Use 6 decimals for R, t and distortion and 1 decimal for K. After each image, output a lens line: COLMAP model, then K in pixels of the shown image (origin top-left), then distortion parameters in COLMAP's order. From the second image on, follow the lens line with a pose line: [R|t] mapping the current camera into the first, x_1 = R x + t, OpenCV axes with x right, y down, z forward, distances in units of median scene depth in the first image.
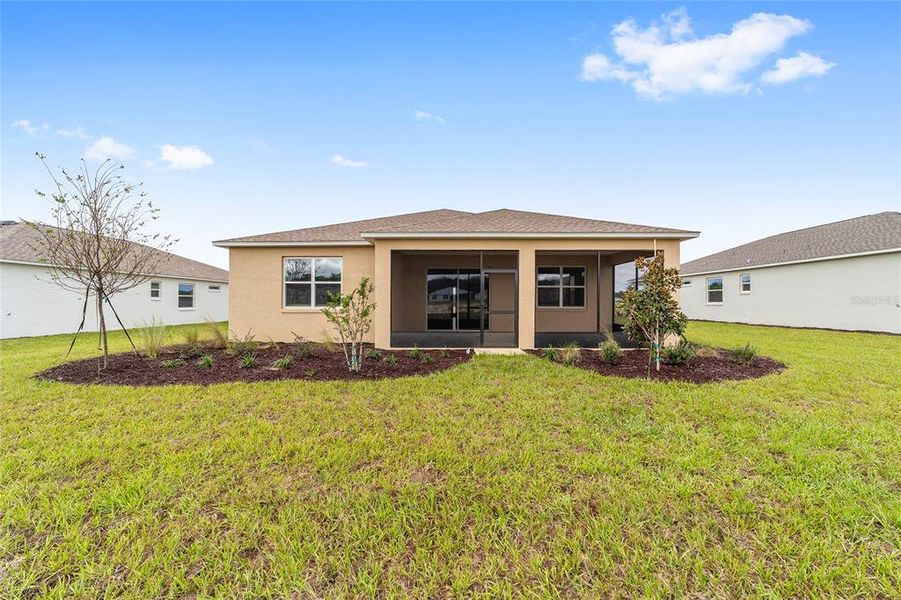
lens RADIAL K [[345.9, 0, 448.0], [0, 345.9, 300.7], [0, 0, 1]] dist [-0.017730, 0.008857]
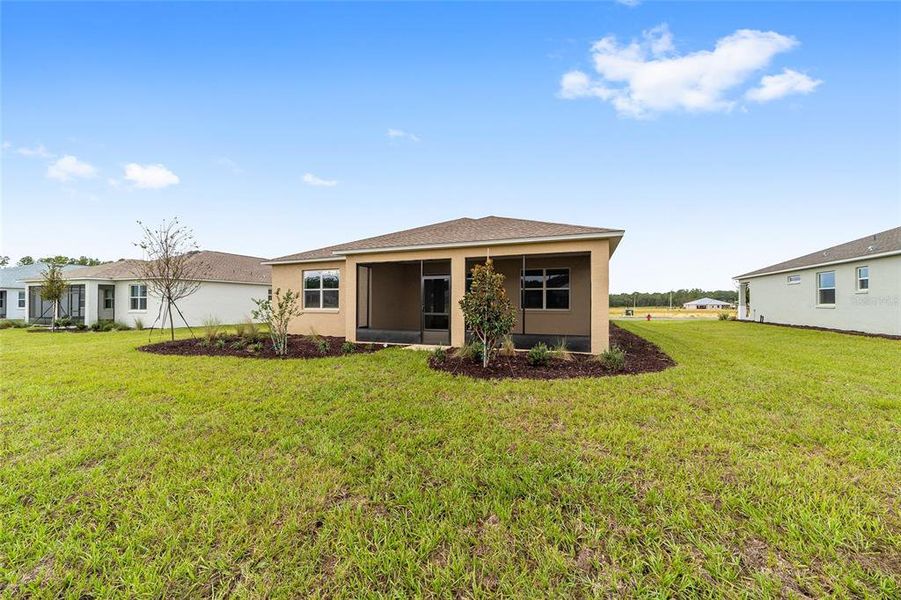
lens RADIAL K [[345.9, 0, 448.0], [0, 345.9, 300.7], [0, 0, 1]] dist [-0.017730, 0.008857]
pose [[0.934347, -0.004260, -0.356339, 0.523462], [0.002657, 0.999984, -0.004987, -0.003001], [0.356354, 0.003713, 0.934344, -0.042927]]
